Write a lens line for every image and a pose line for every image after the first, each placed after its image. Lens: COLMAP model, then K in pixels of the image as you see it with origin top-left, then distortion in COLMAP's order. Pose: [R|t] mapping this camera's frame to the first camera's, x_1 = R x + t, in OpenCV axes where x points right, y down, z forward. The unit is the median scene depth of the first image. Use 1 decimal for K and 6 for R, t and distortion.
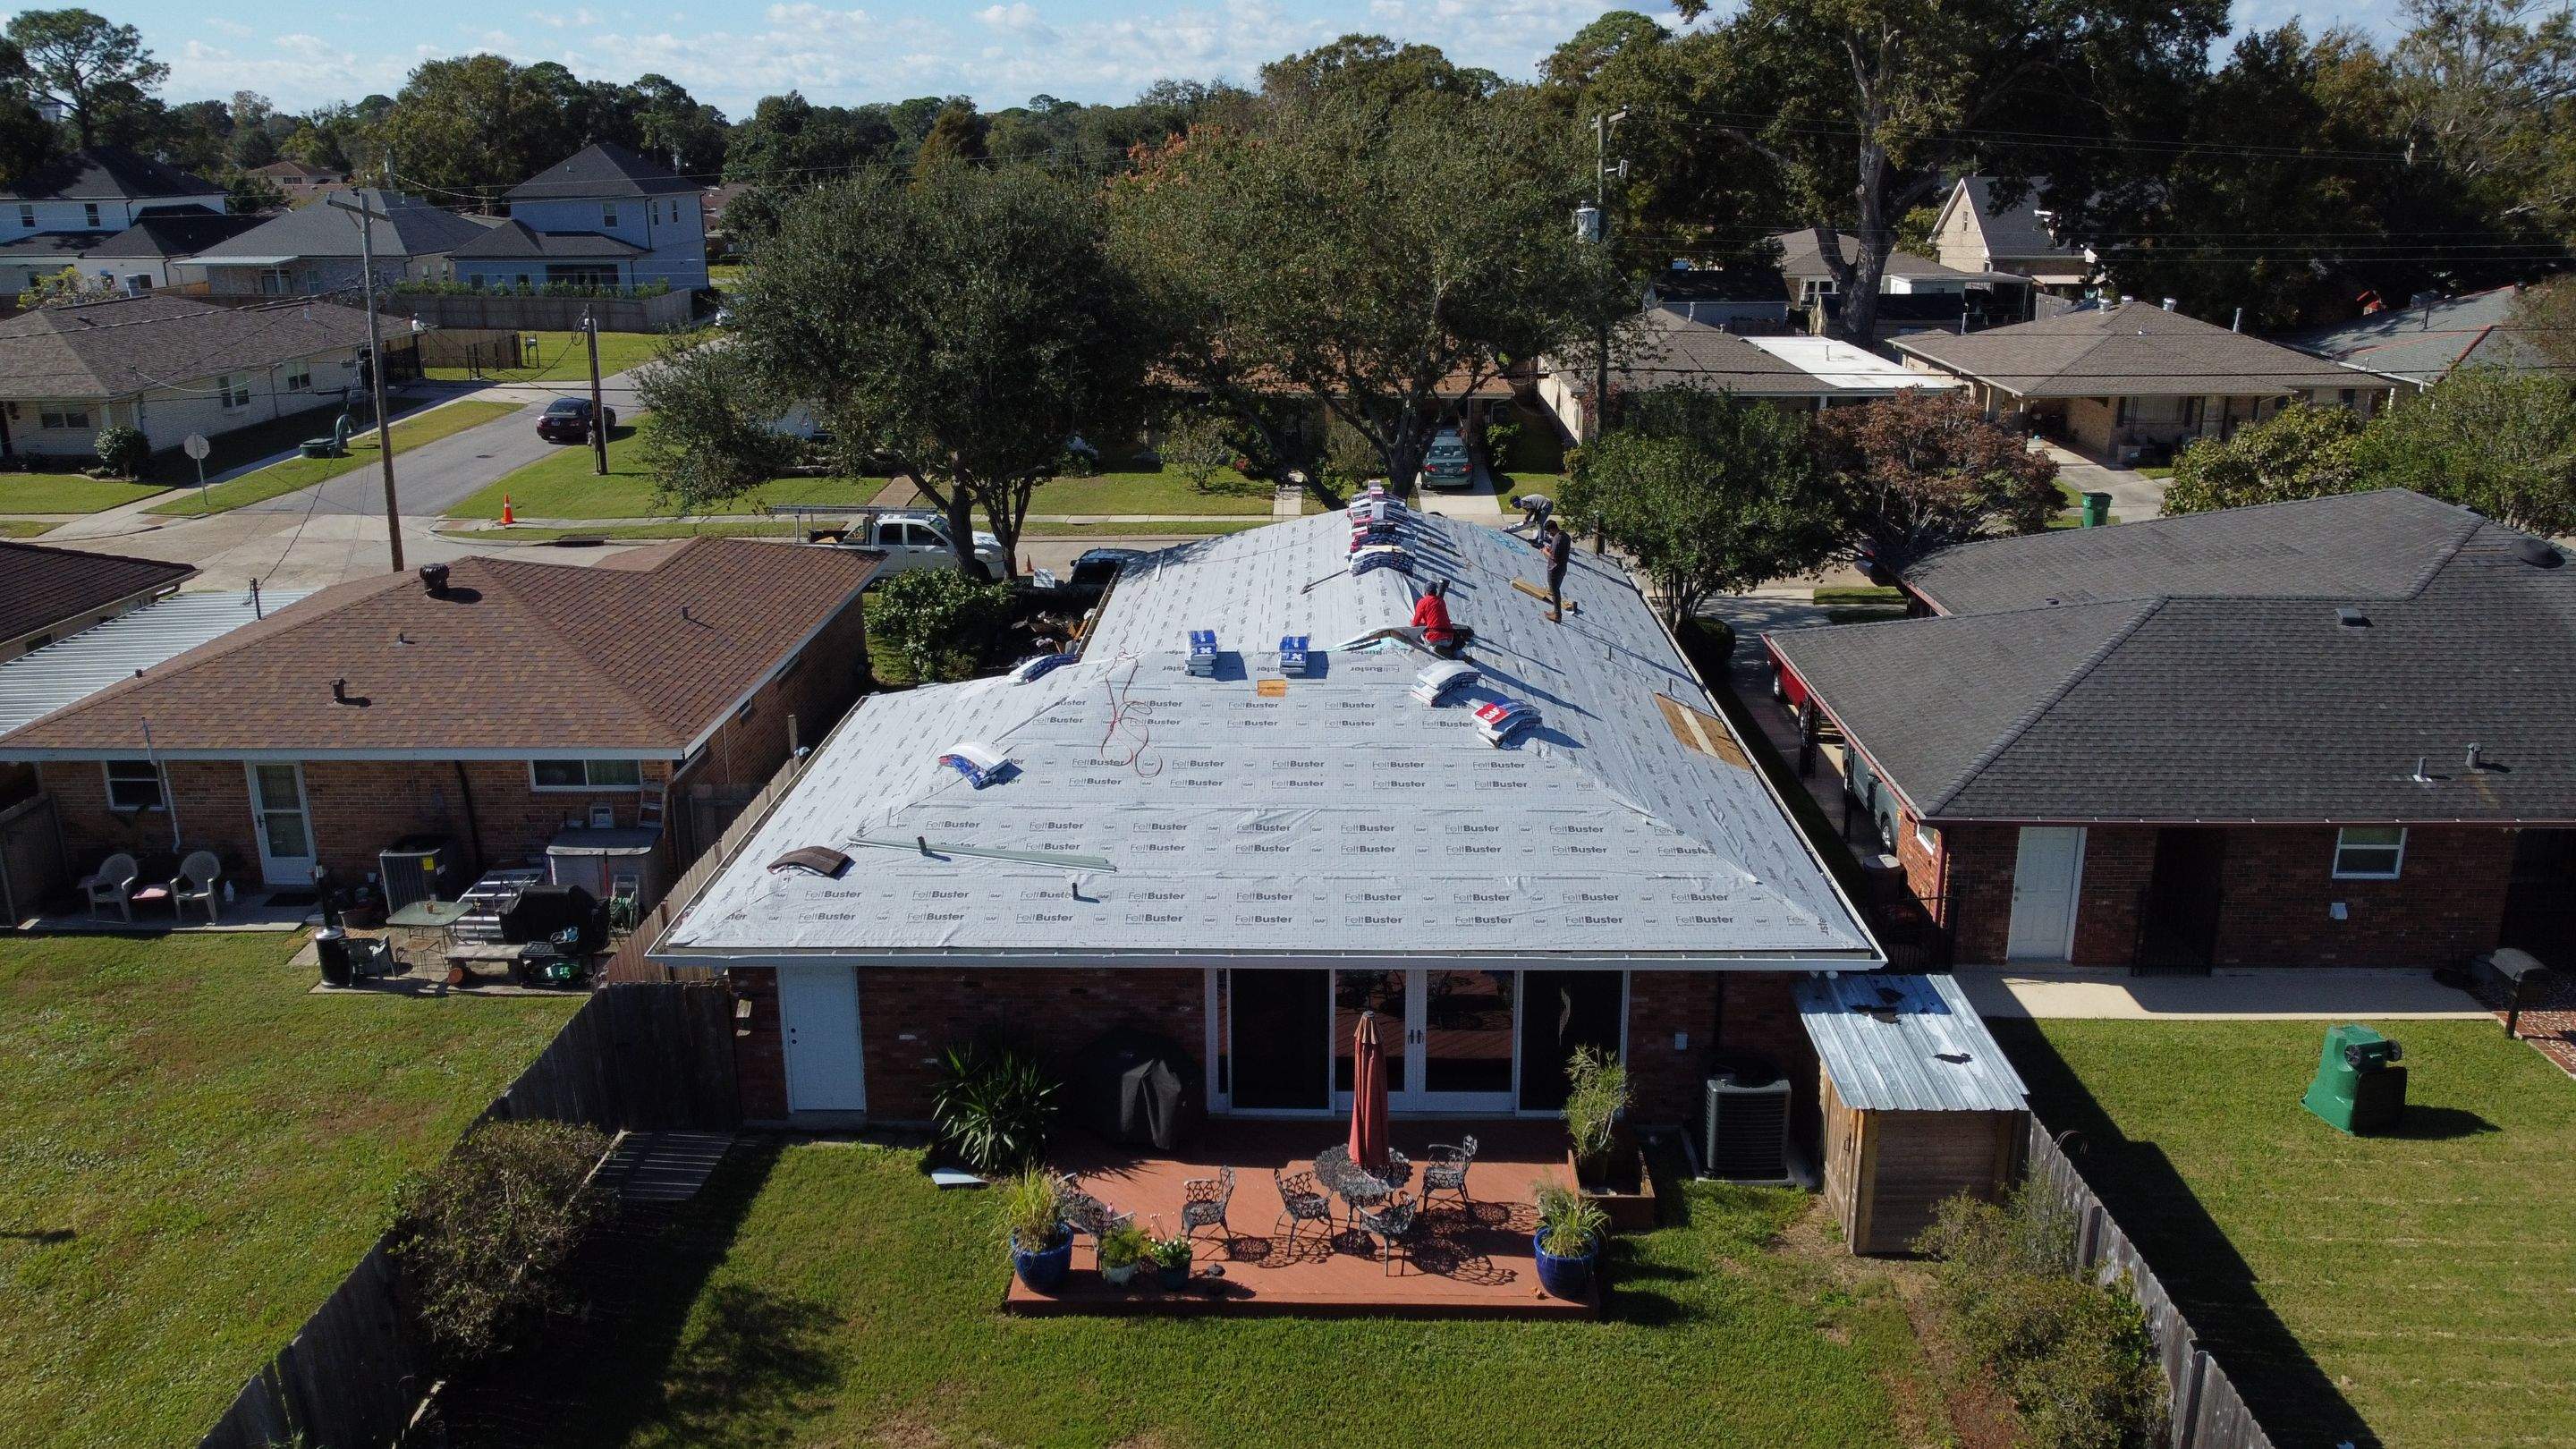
lens RADIAL K [[1953.4, 0, 1289.6], [0, 1953.4, 676.1], [0, 0, 1]] dist [0.000030, -0.008940]
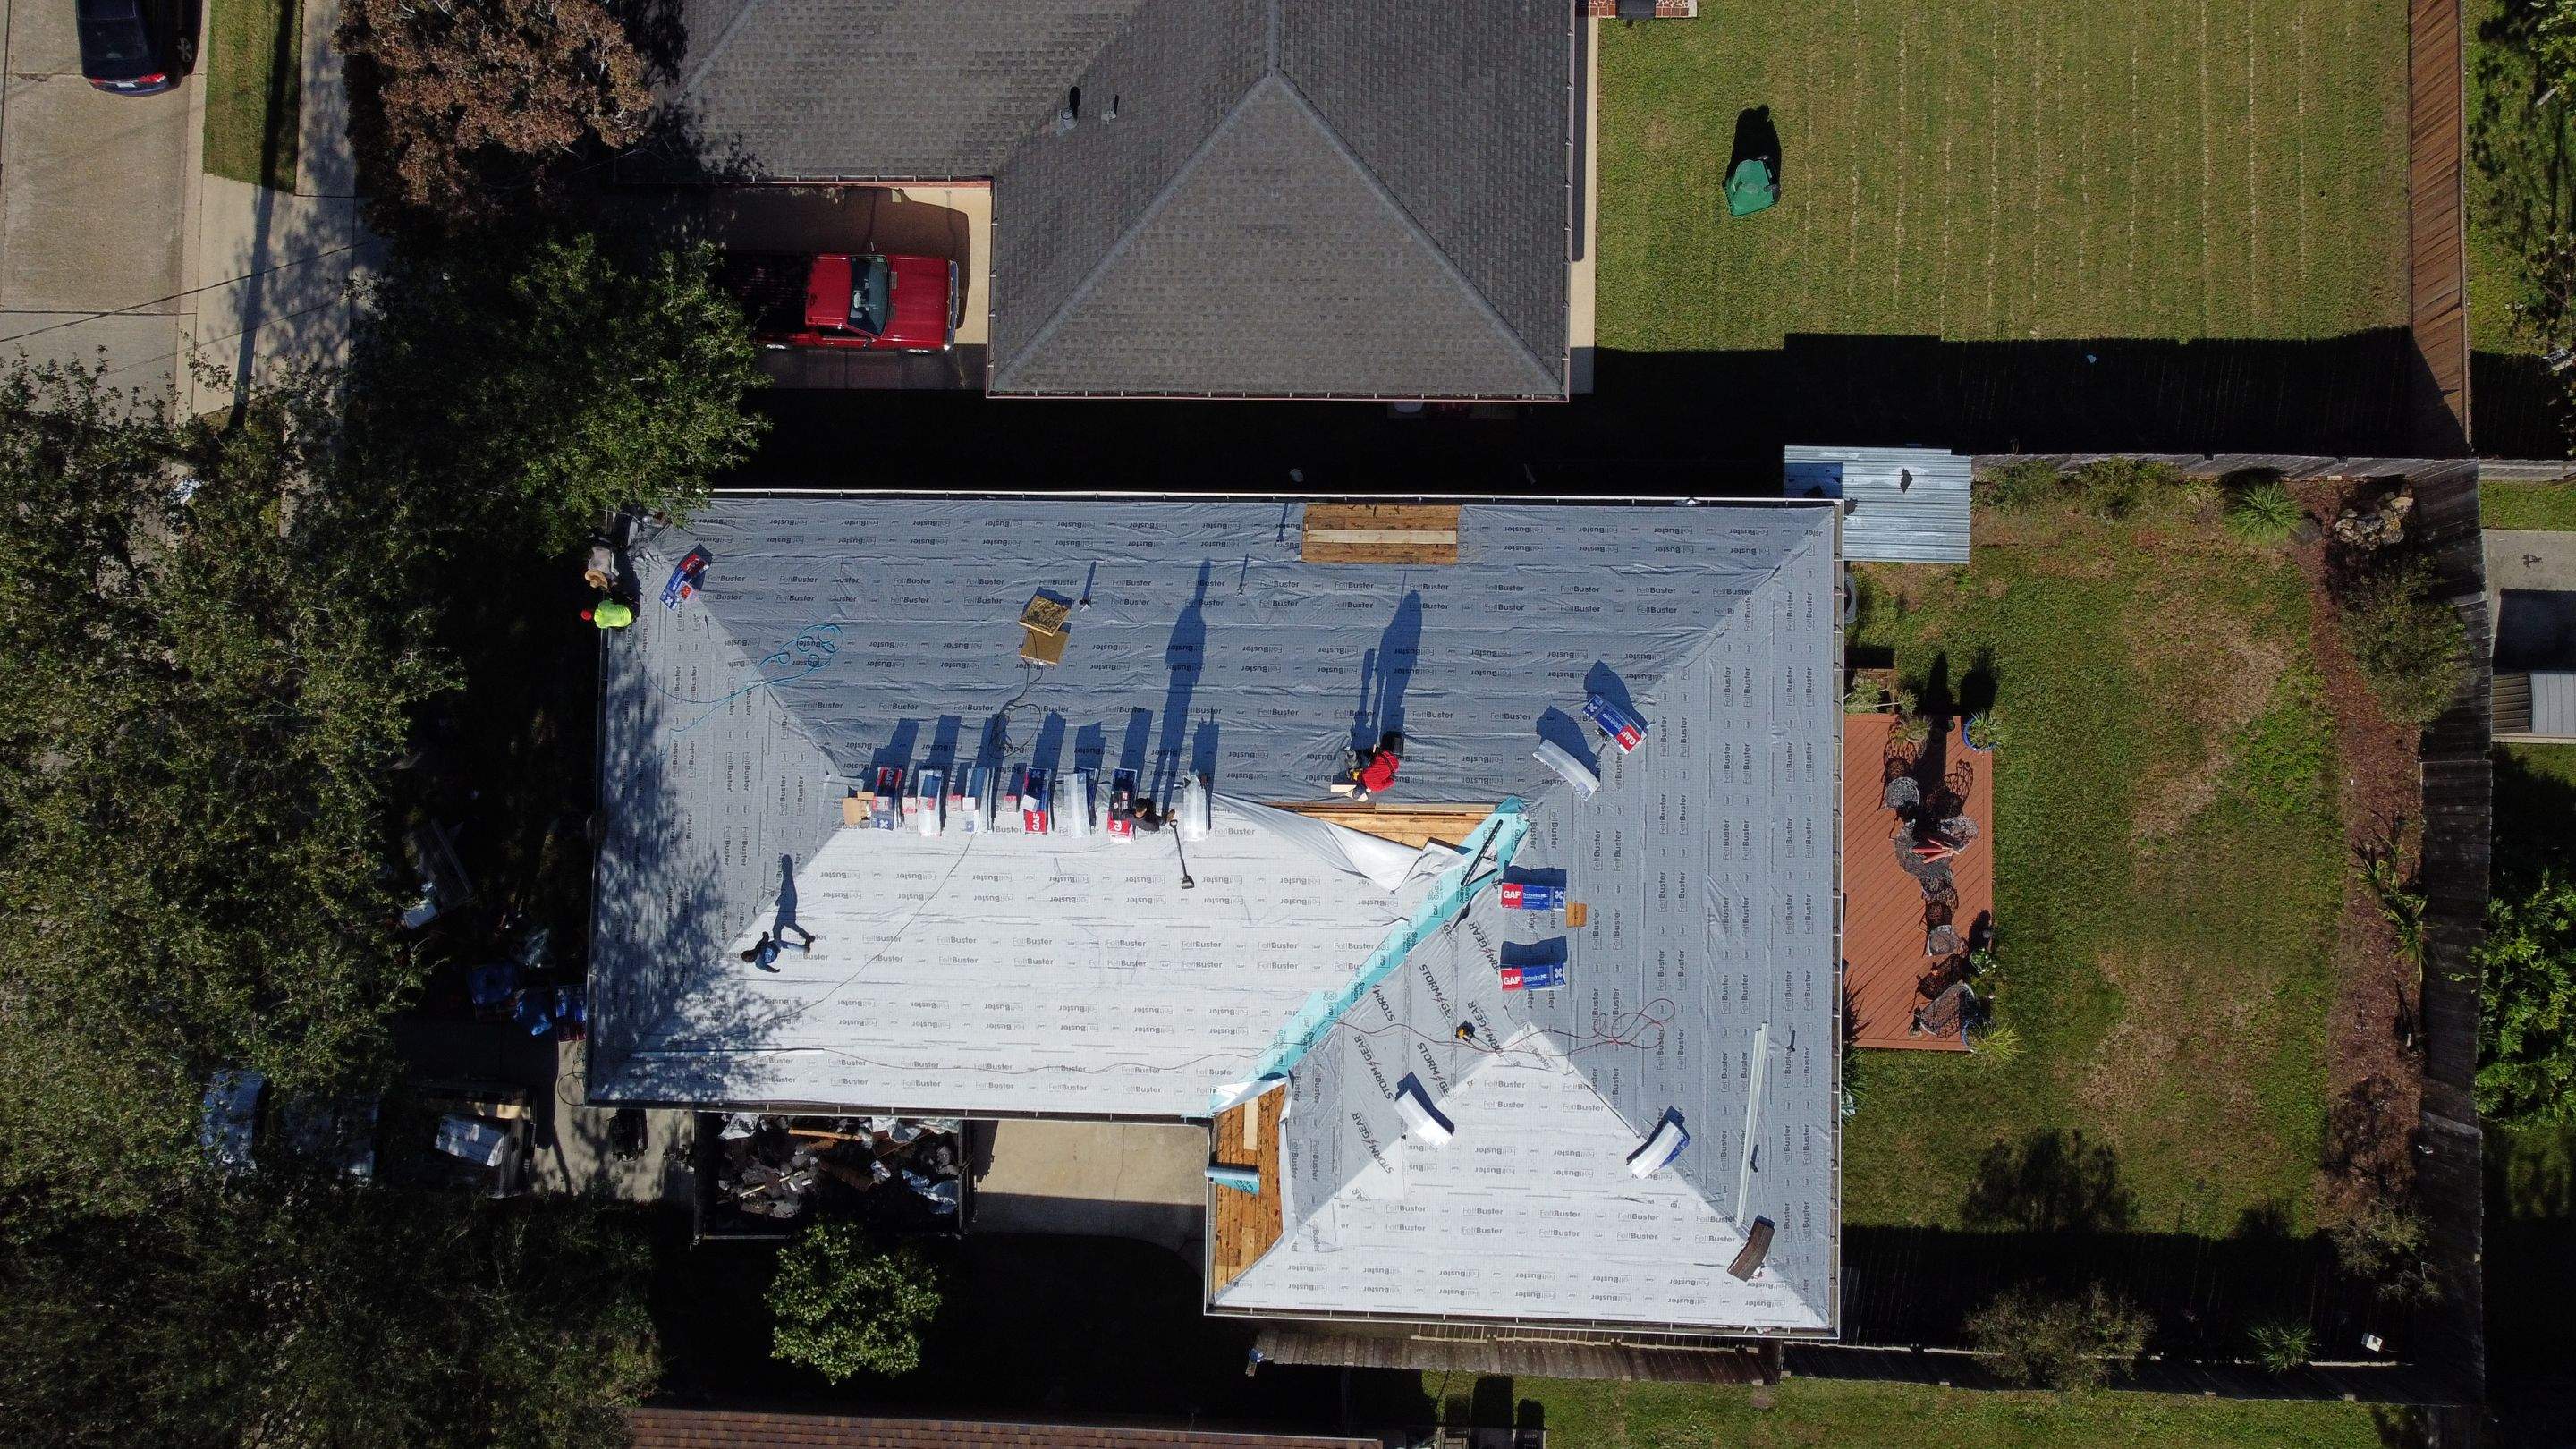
lens RADIAL K [[1953.4, 0, 1291.1], [0, 1953.4, 713.0], [0, 0, 1]] dist [0.000030, -0.008940]
pose [[-0.002580, -0.998413, 0.056248, 0.050726], [0.327035, 0.052313, 0.943563, -1.264667], [-0.945009, 0.020829, 0.326382, 0.816393]]
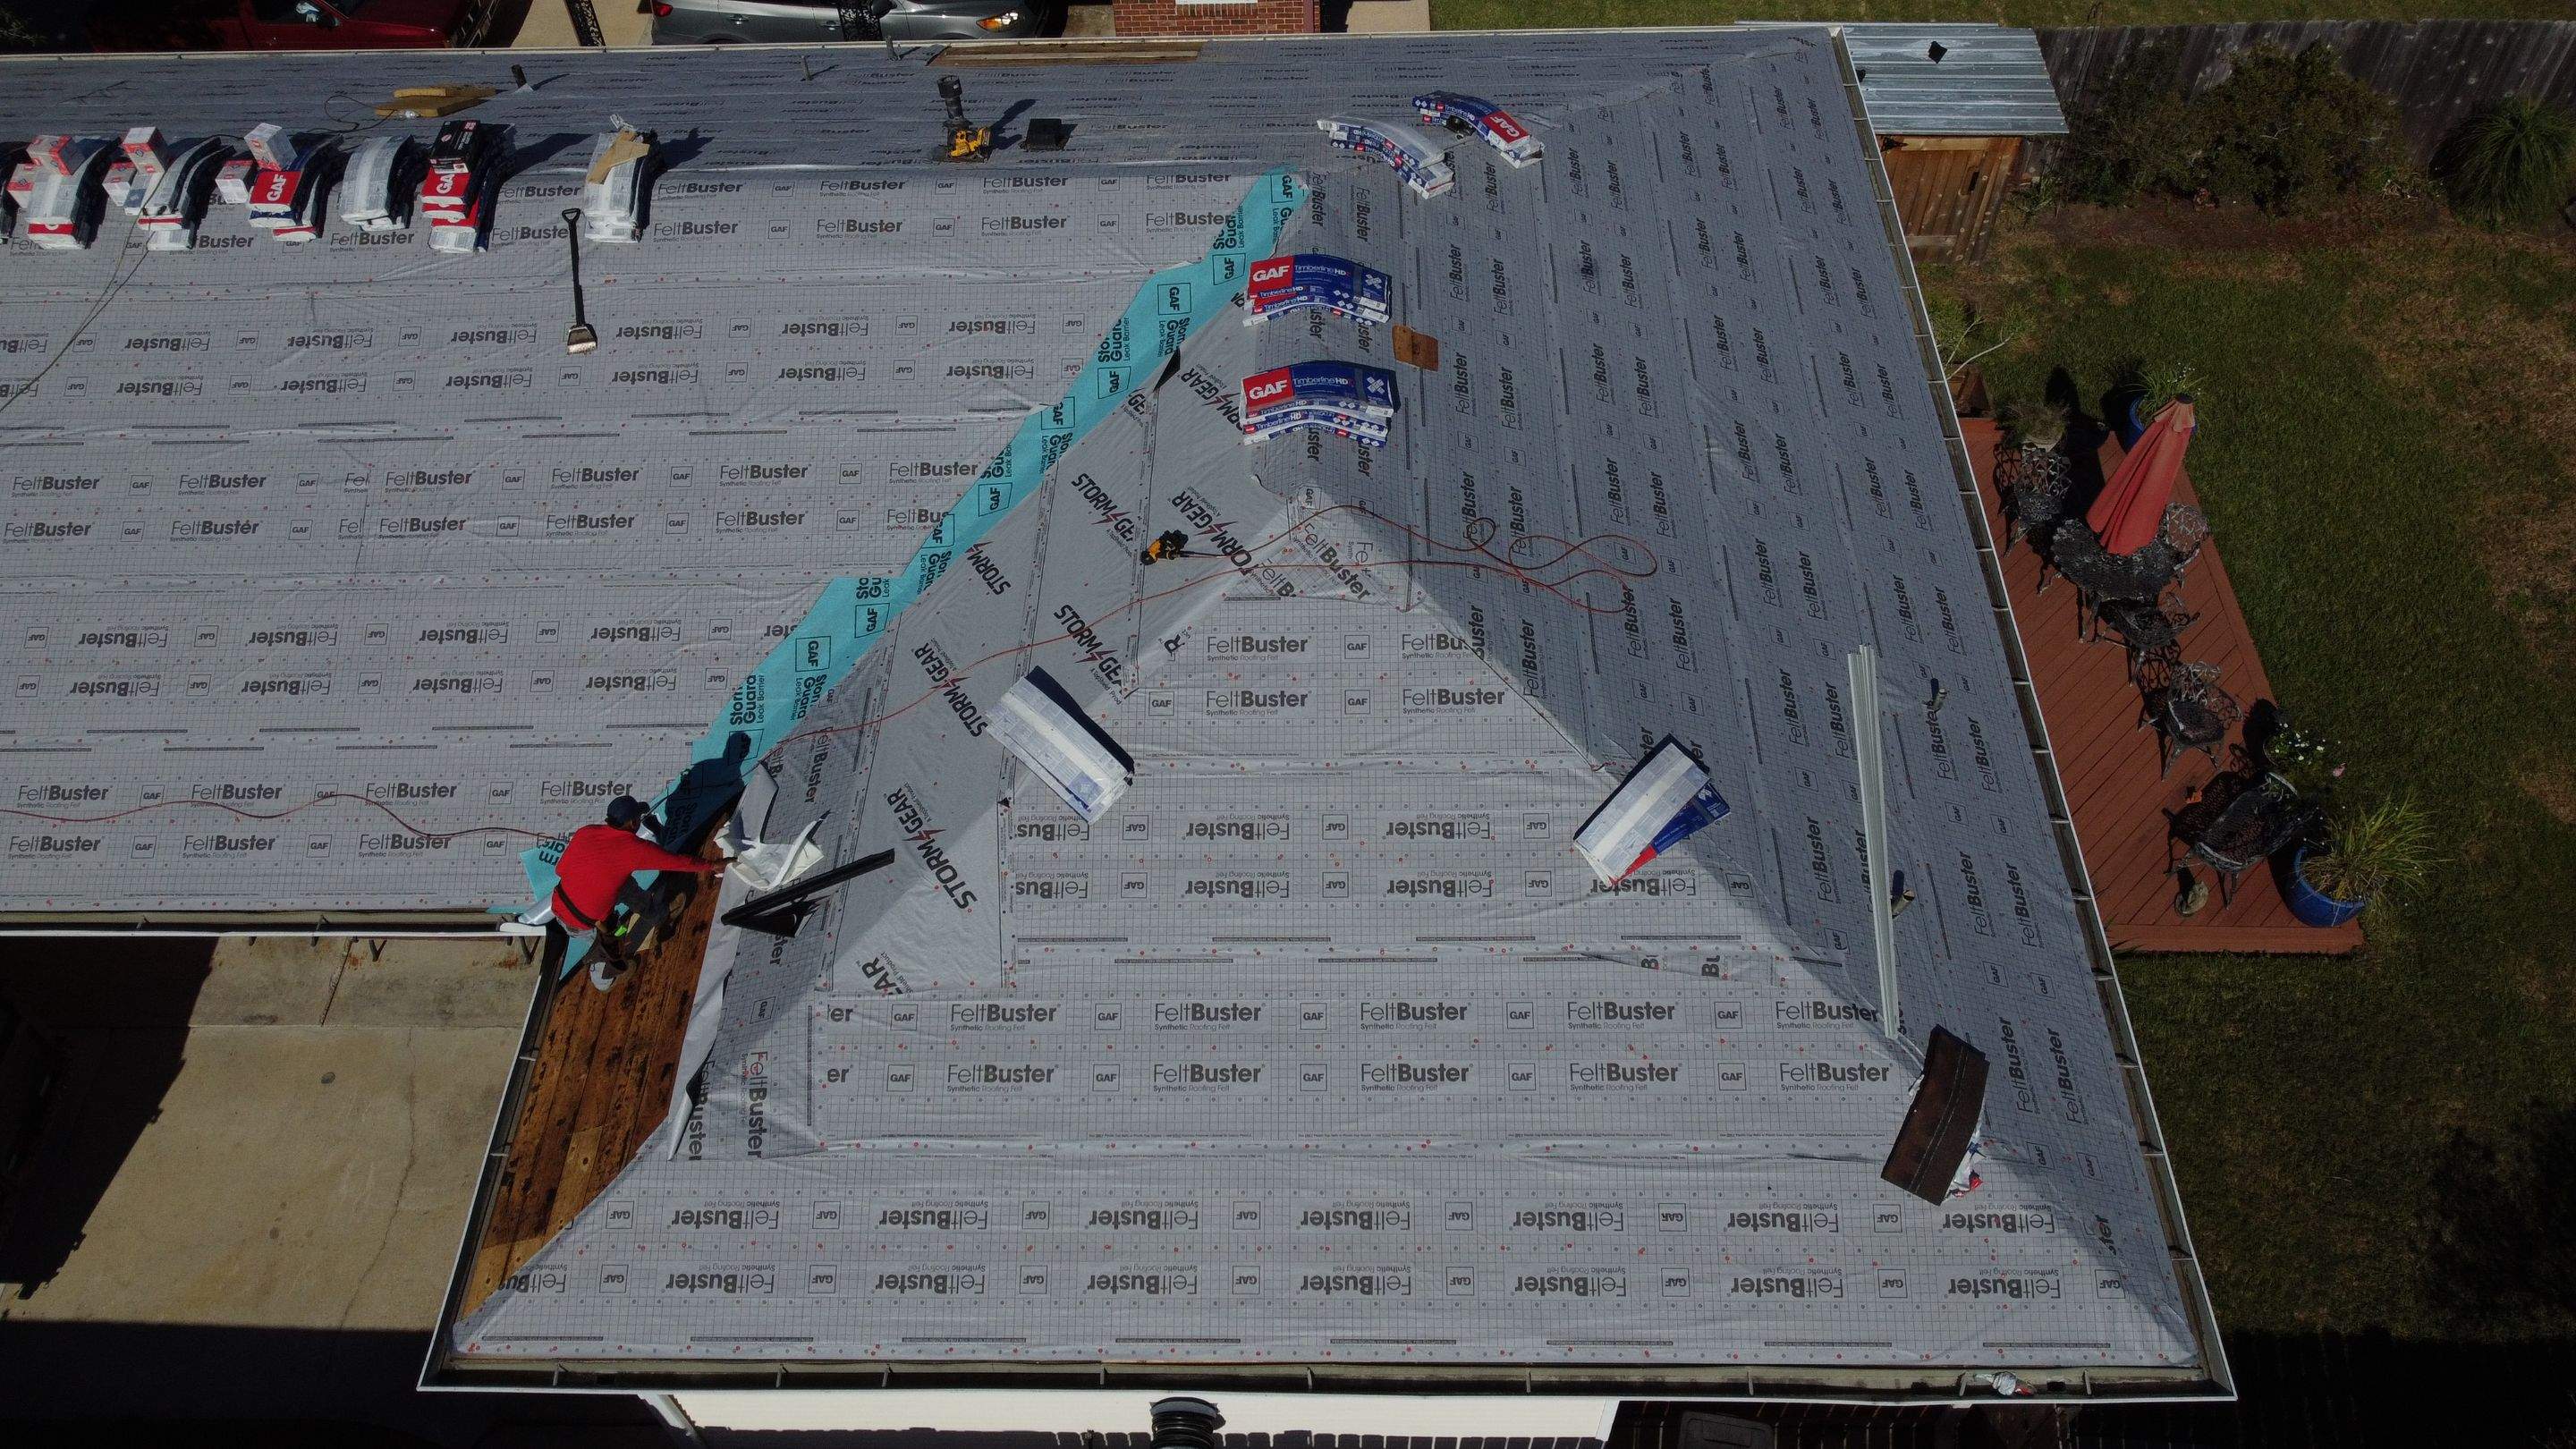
lens RADIAL K [[1953.4, 0, 1290.1], [0, 1953.4, 711.7], [0, 0, 1]] dist [0.000030, -0.008940]
pose [[-0.008215, -0.777445, 0.628897, -0.460049], [0.294988, 0.599046, 0.744396, -0.372808], [-0.955466, 0.191633, 0.224416, 0.985035]]
